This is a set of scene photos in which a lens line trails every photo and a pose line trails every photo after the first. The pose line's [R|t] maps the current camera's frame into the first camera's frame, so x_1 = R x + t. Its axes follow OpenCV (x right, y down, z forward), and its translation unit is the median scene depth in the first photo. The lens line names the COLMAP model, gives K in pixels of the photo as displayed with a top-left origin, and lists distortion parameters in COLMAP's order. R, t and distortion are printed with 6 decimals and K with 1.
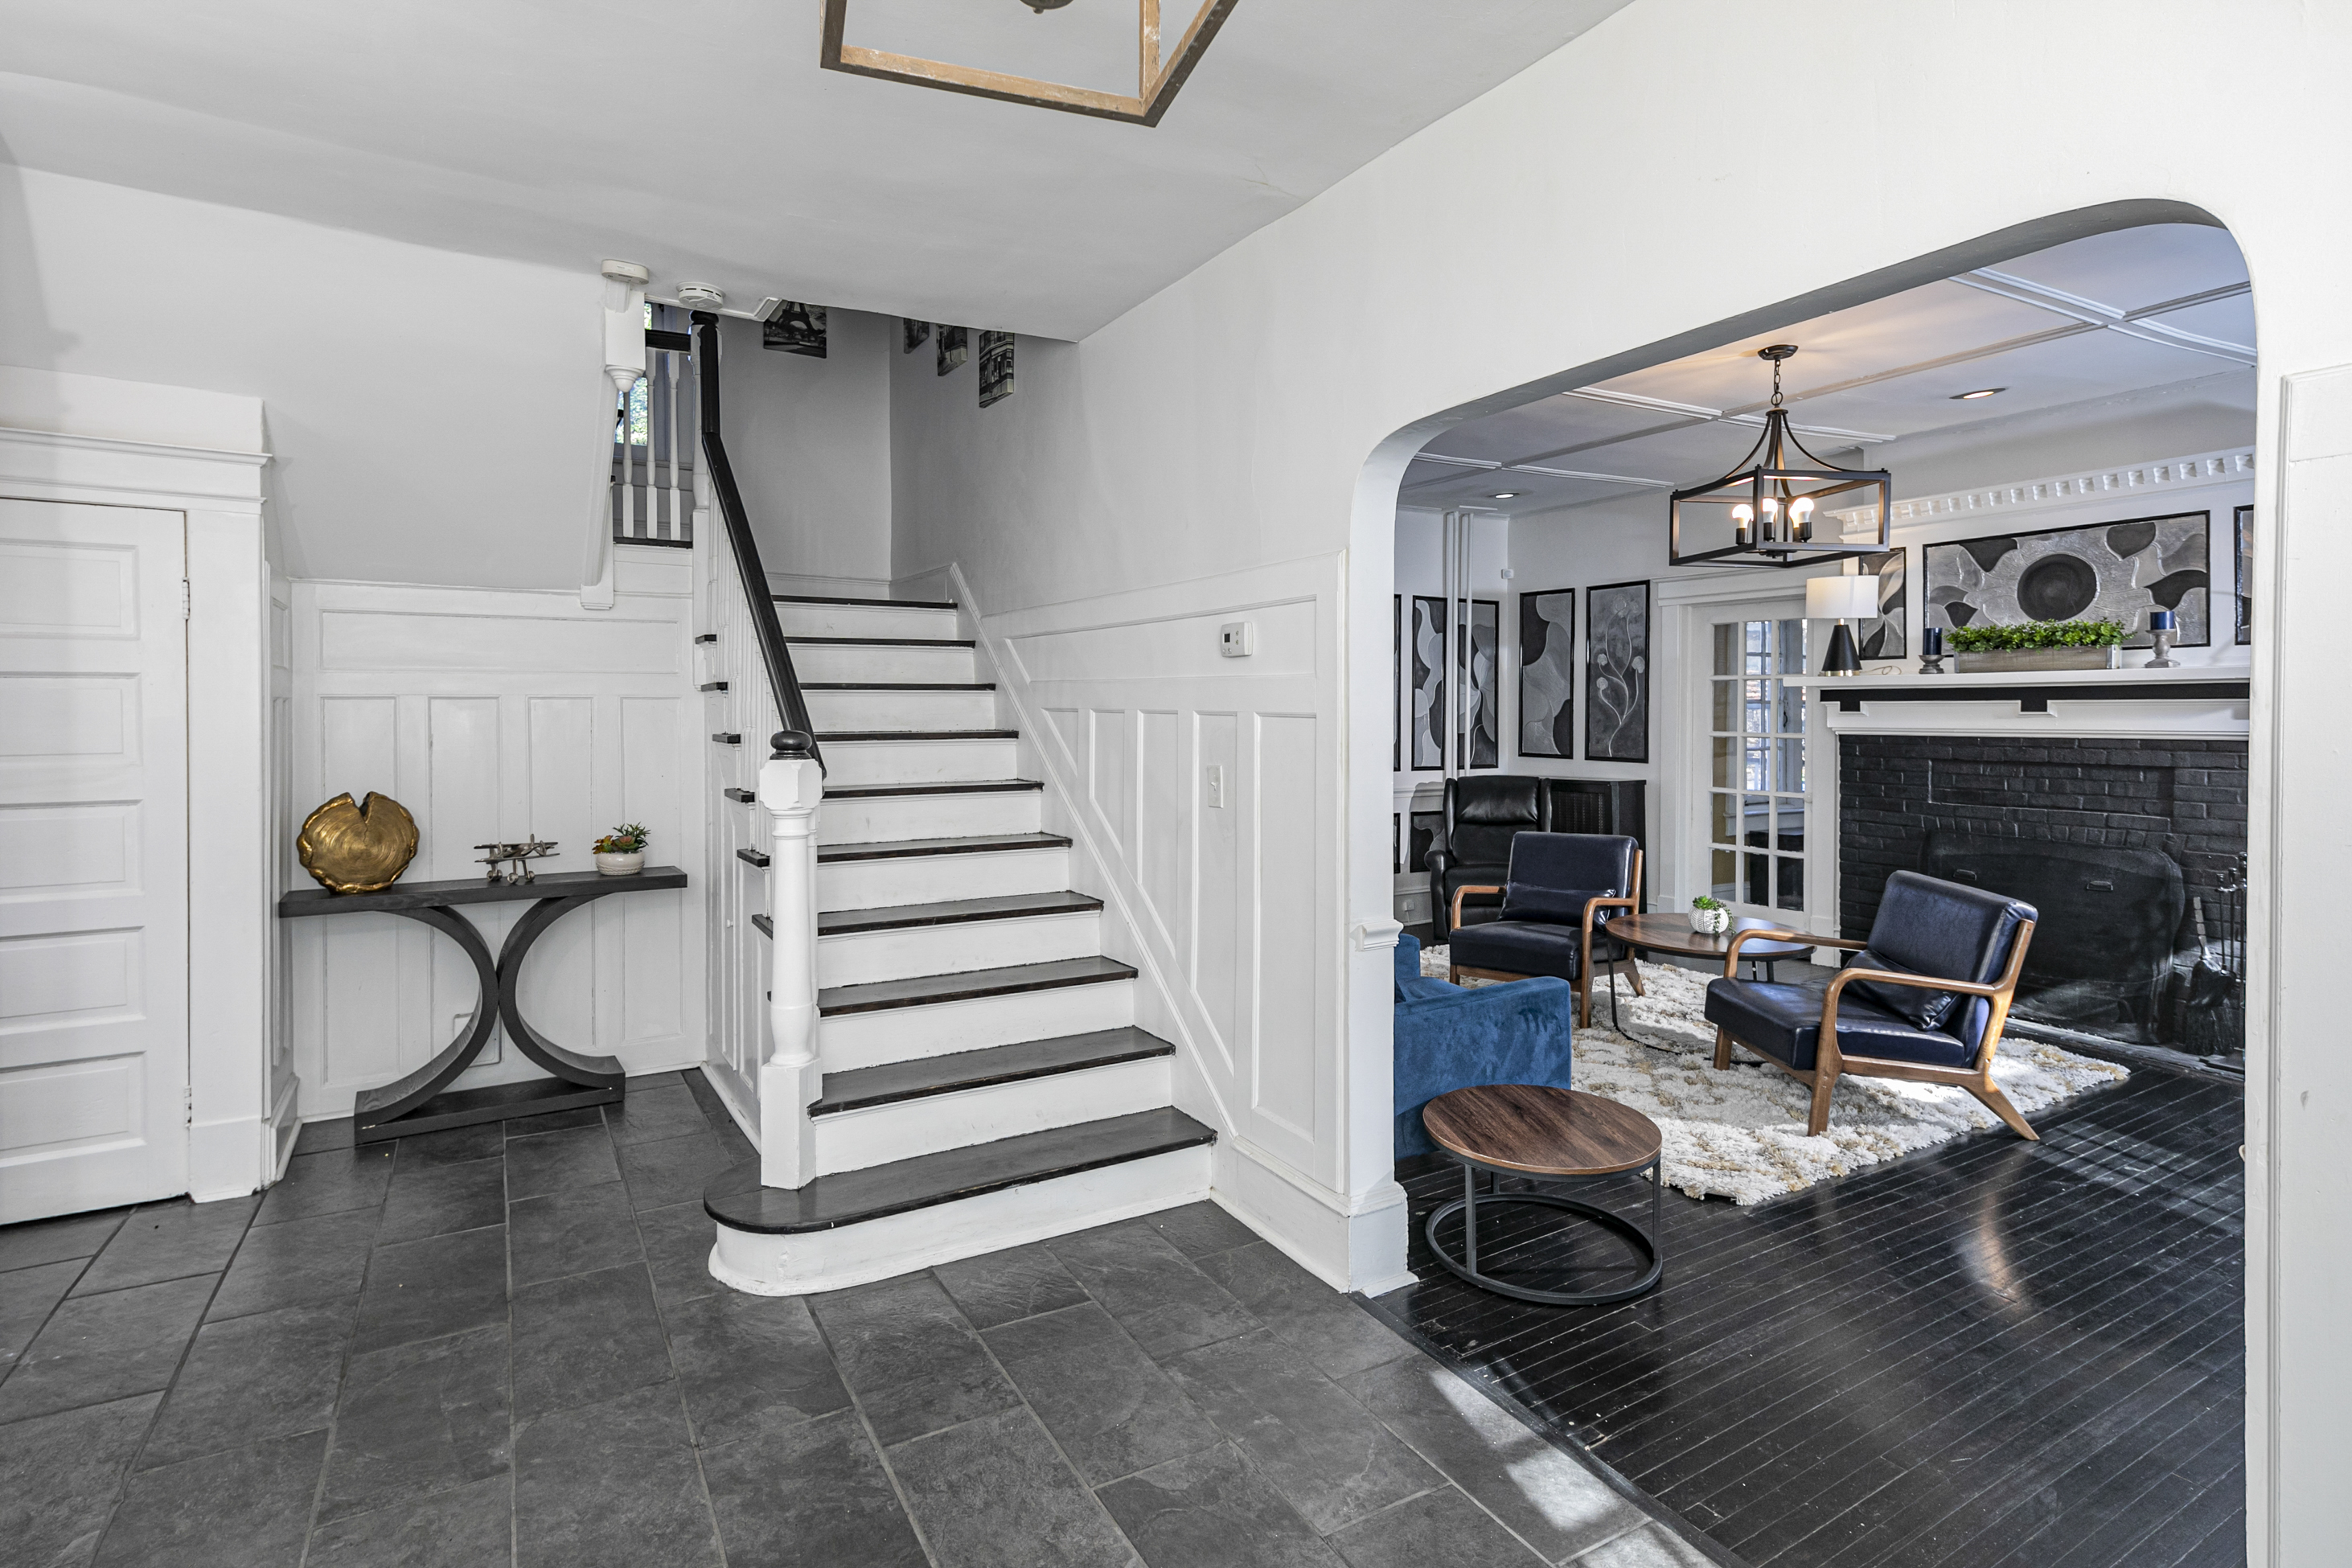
lens RADIAL K [[1143.4, 0, 1173.0], [0, 1143.4, 731.4], [0, 0, 1]] dist [0.021024, -0.003408]
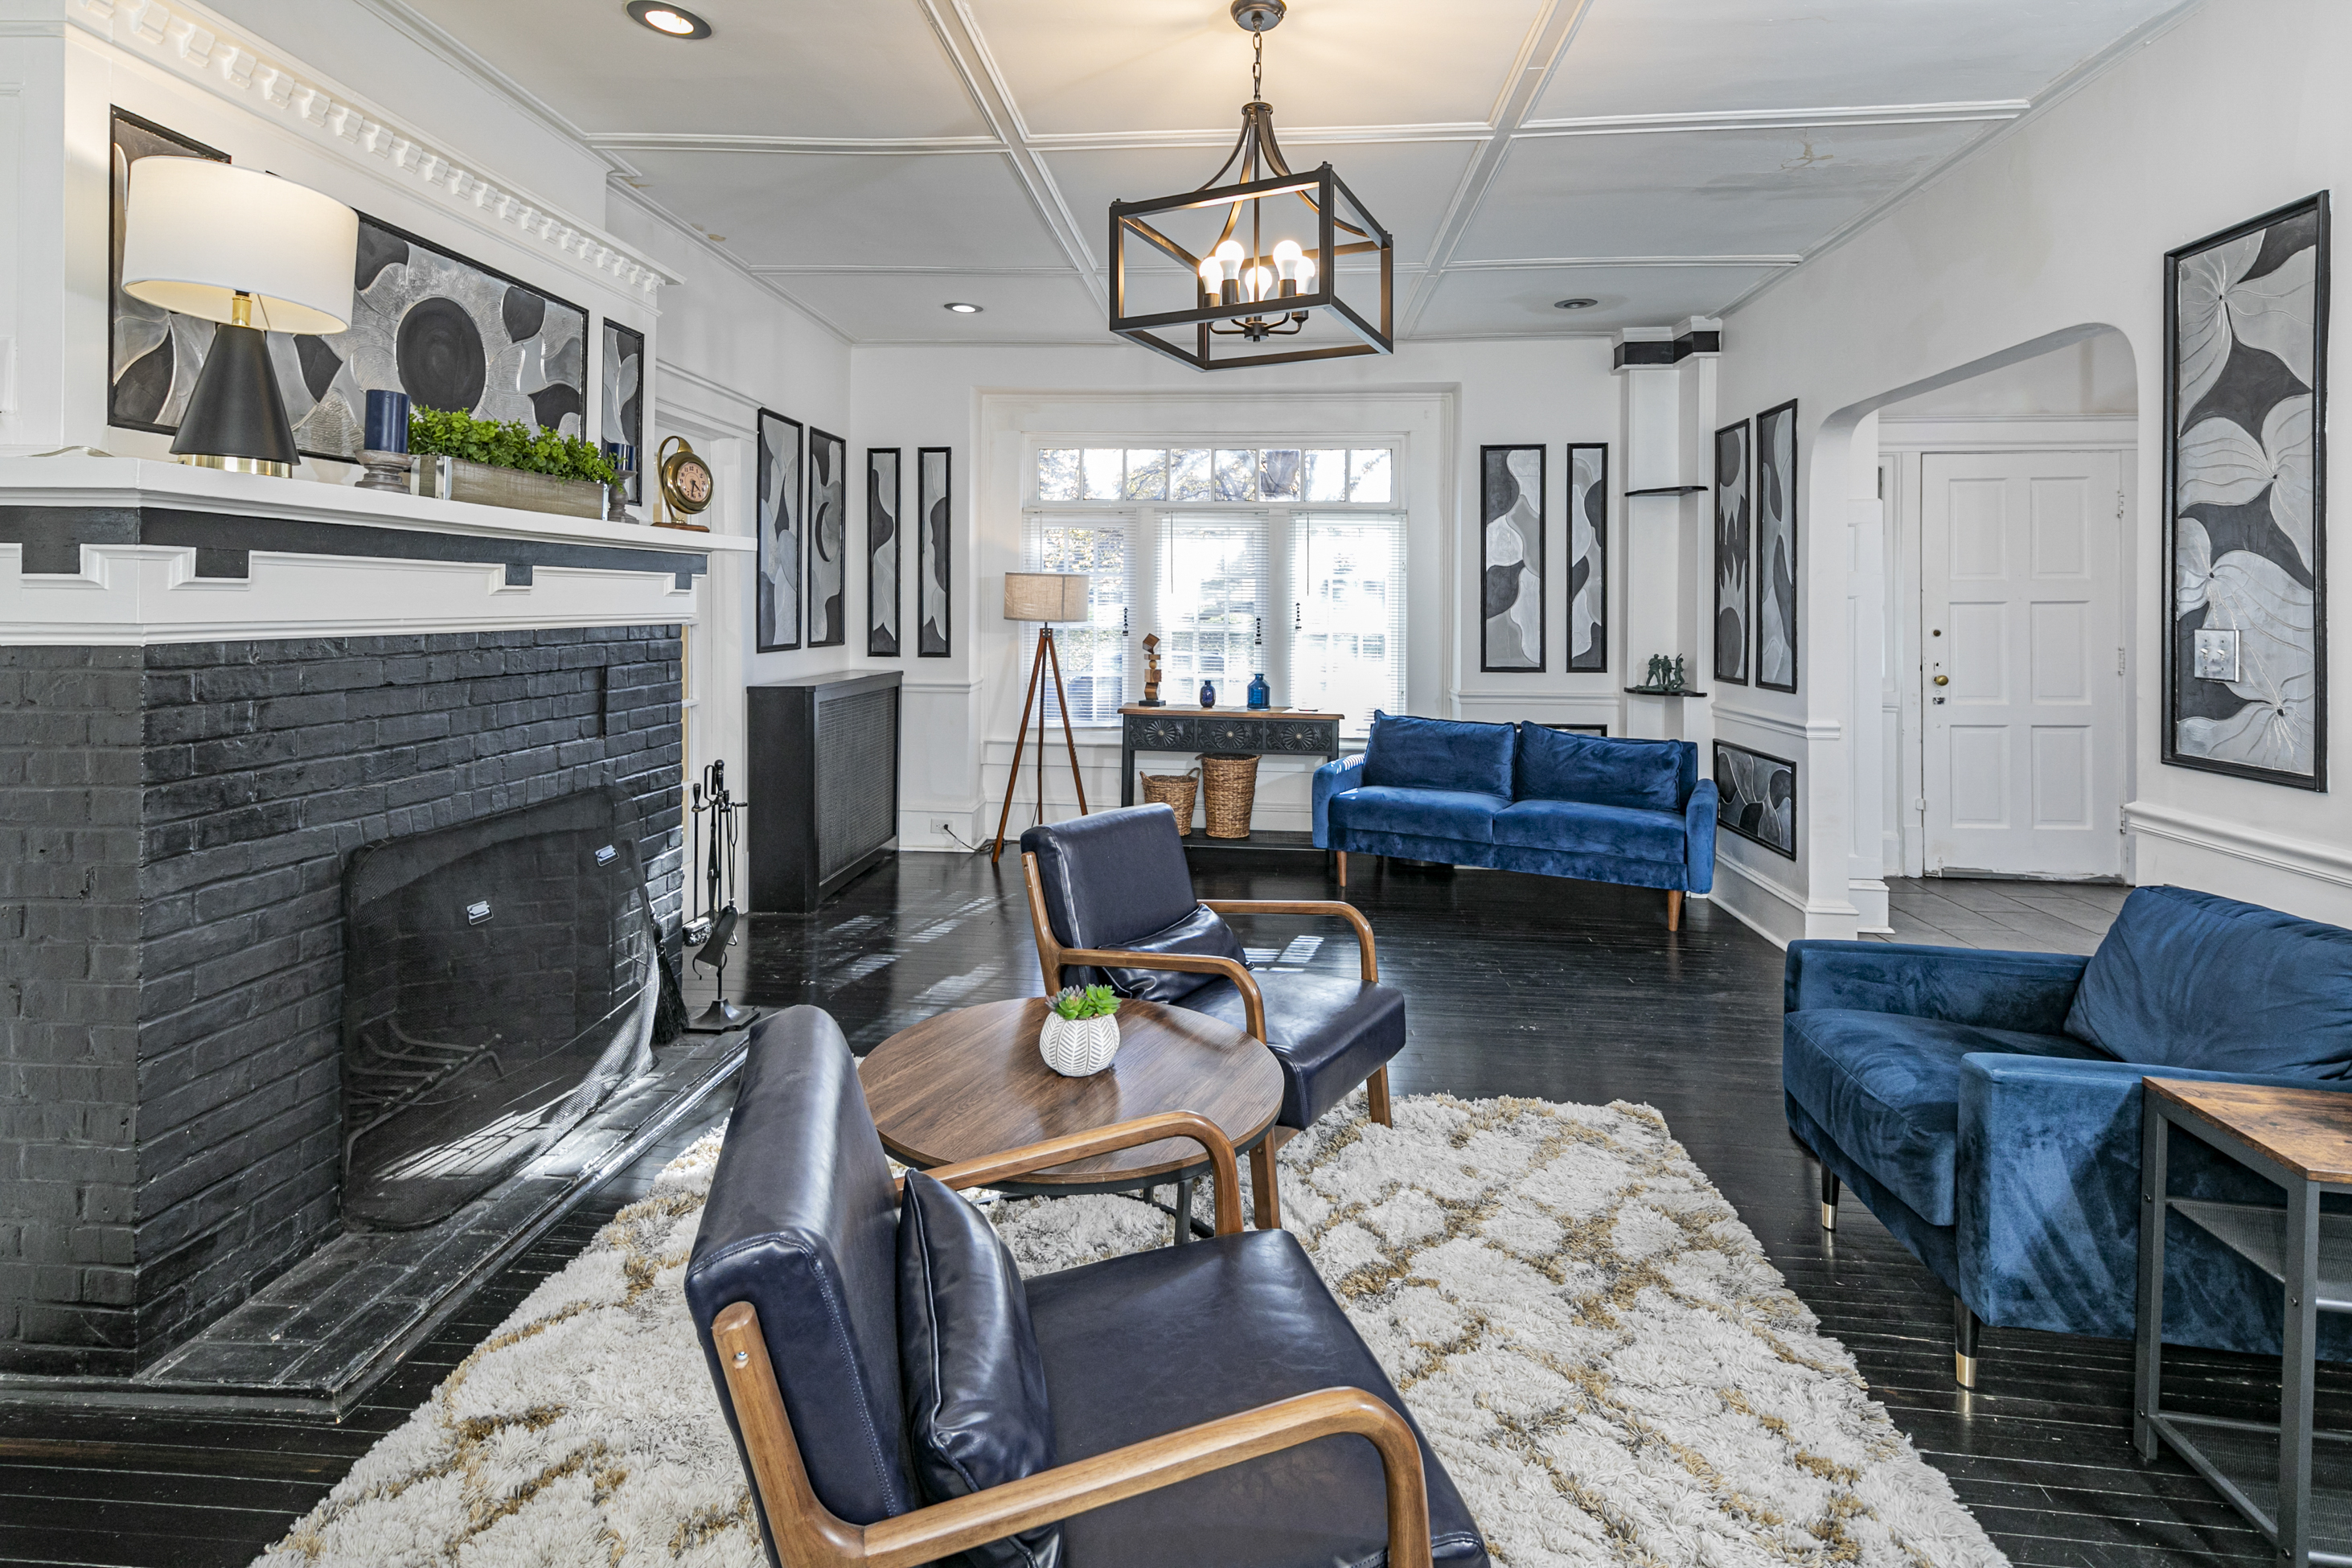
lens RADIAL K [[1143.4, 0, 1147.7], [0, 1143.4, 606.7], [0, 0, 1]] dist [0.021024, -0.003408]
pose [[-0.827804, -0.003253, 0.561008, 0.153453], [0.007063, 0.999844, 0.016219, -0.011002], [-0.560973, 0.017389, -0.827651, 1.076407]]
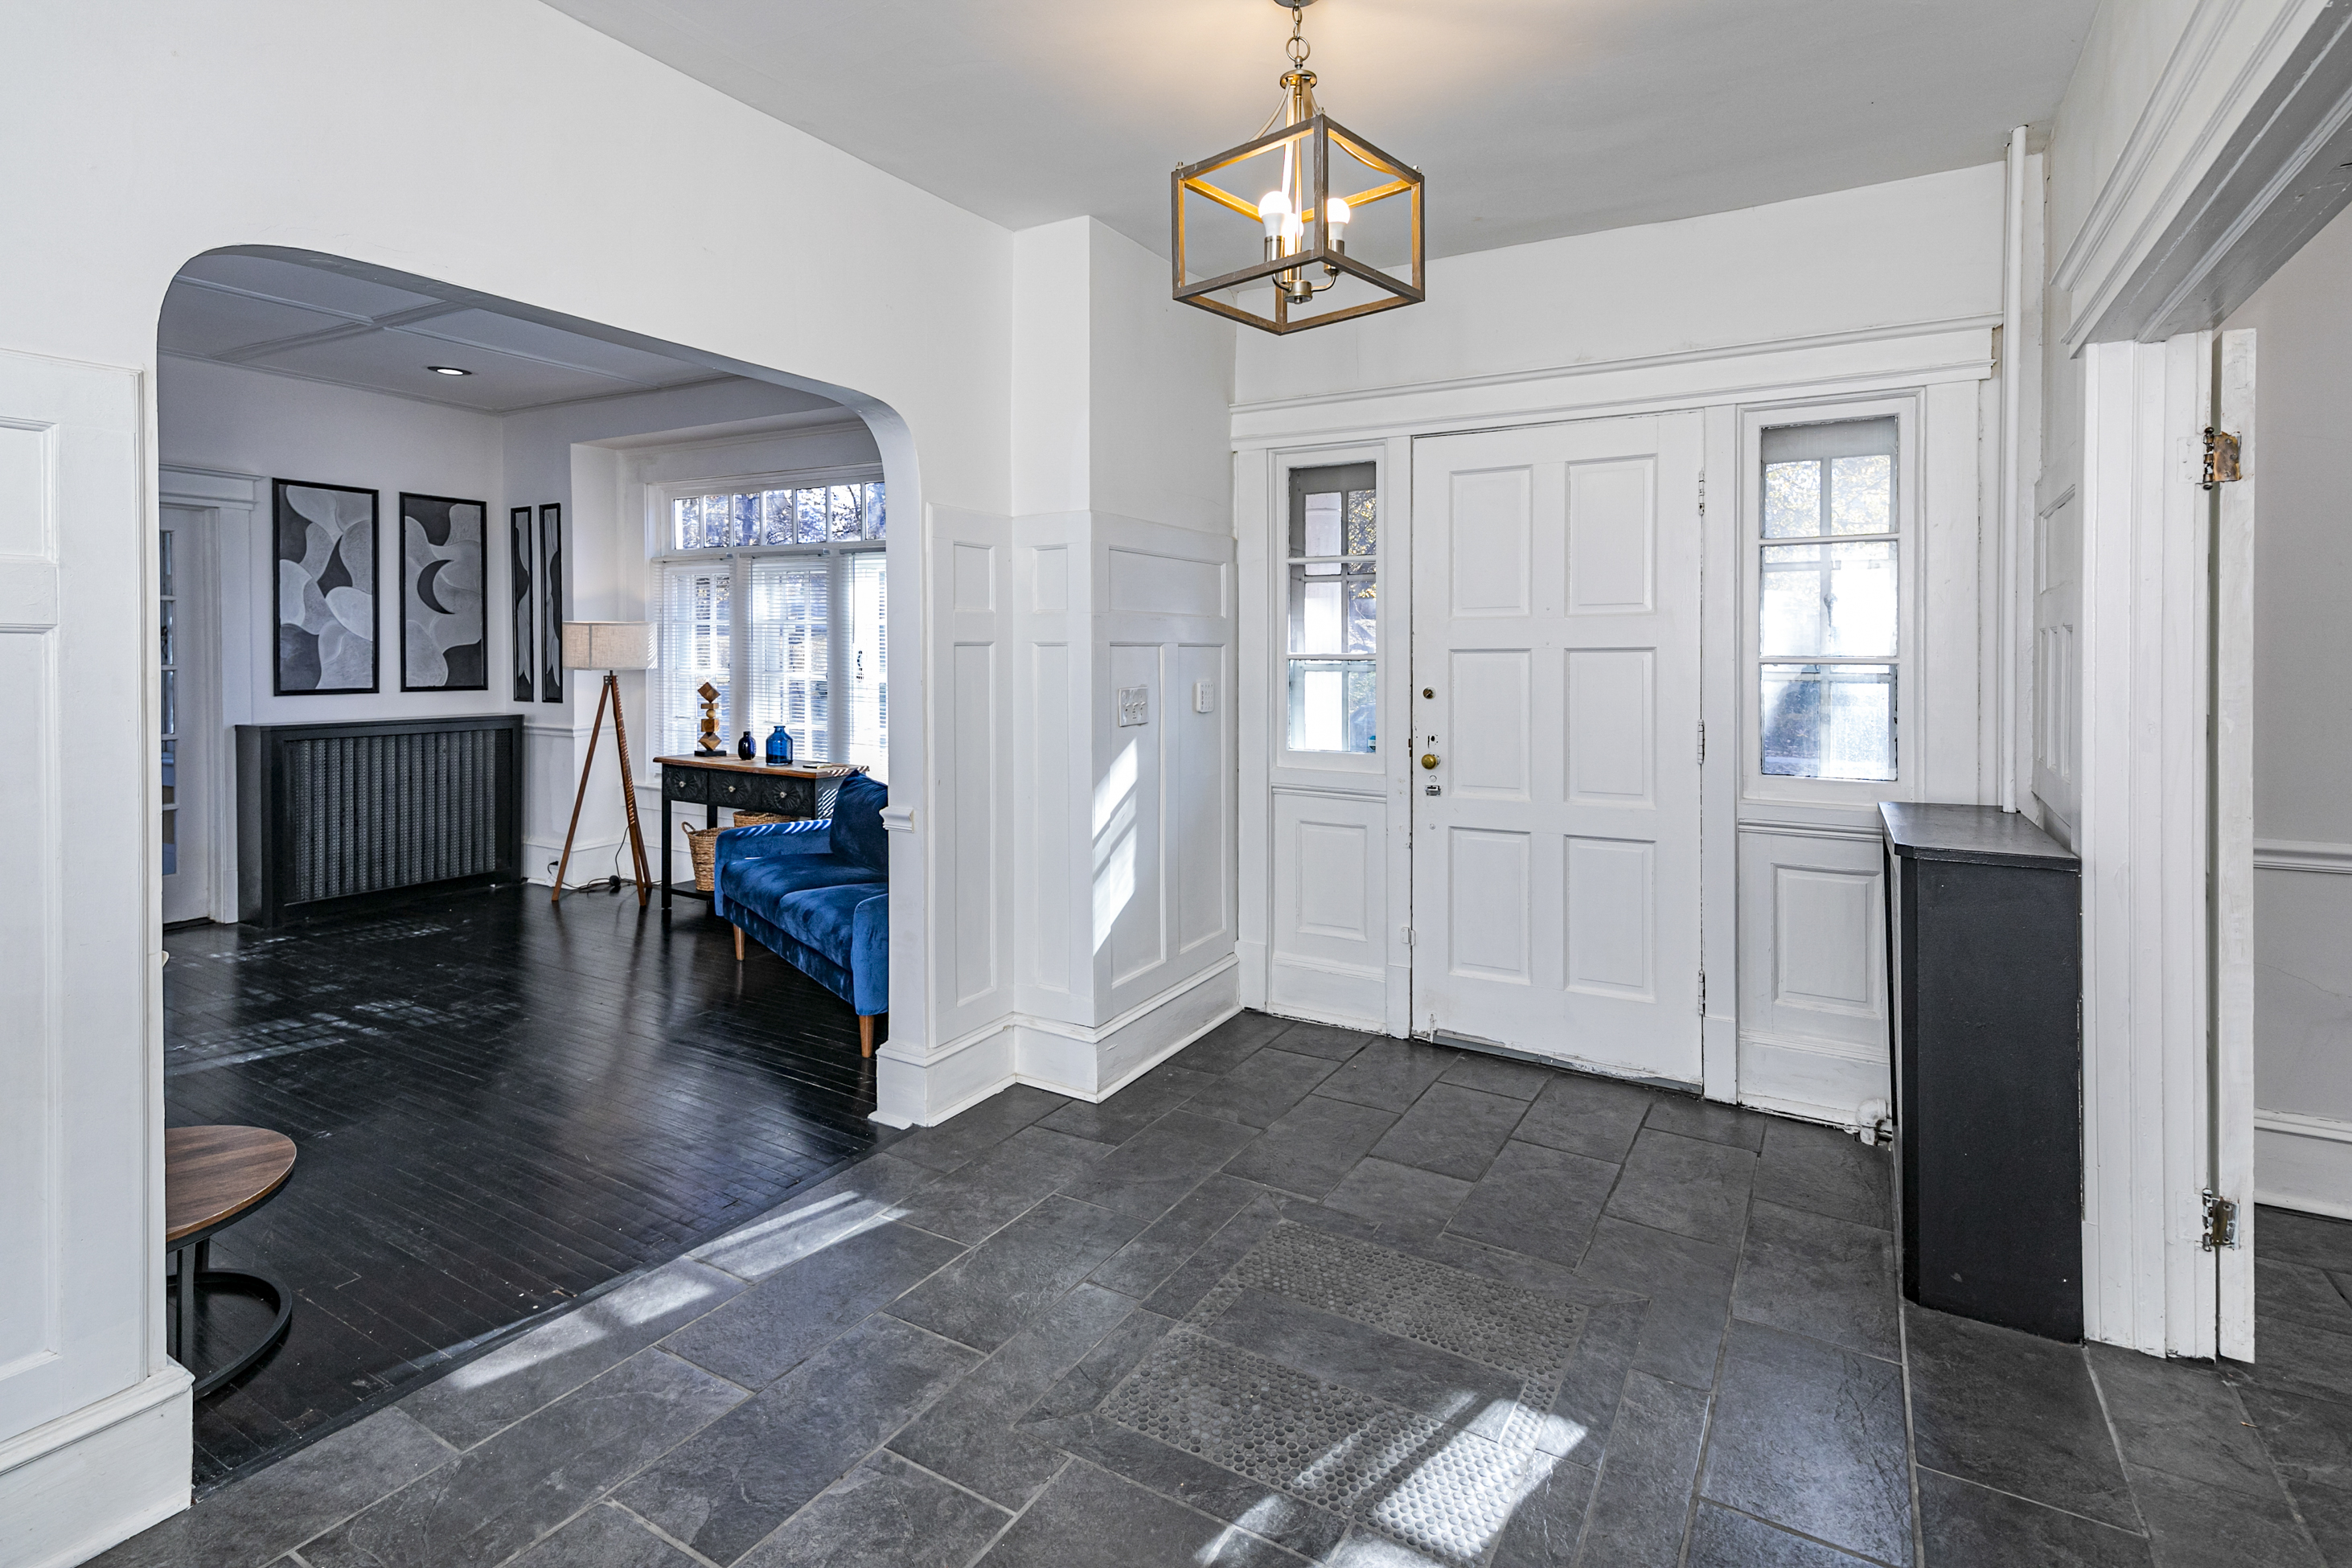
lens RADIAL K [[1143.4, 0, 1149.1], [0, 1143.4, 656.6], [0, 0, 1]] dist [0.021024, -0.003408]
pose [[-0.505600, -0.005740, 0.862749, -0.332279], [0.014232, 0.999786, 0.014992, -0.002791], [-0.862651, 0.019858, -0.505410, 0.405588]]
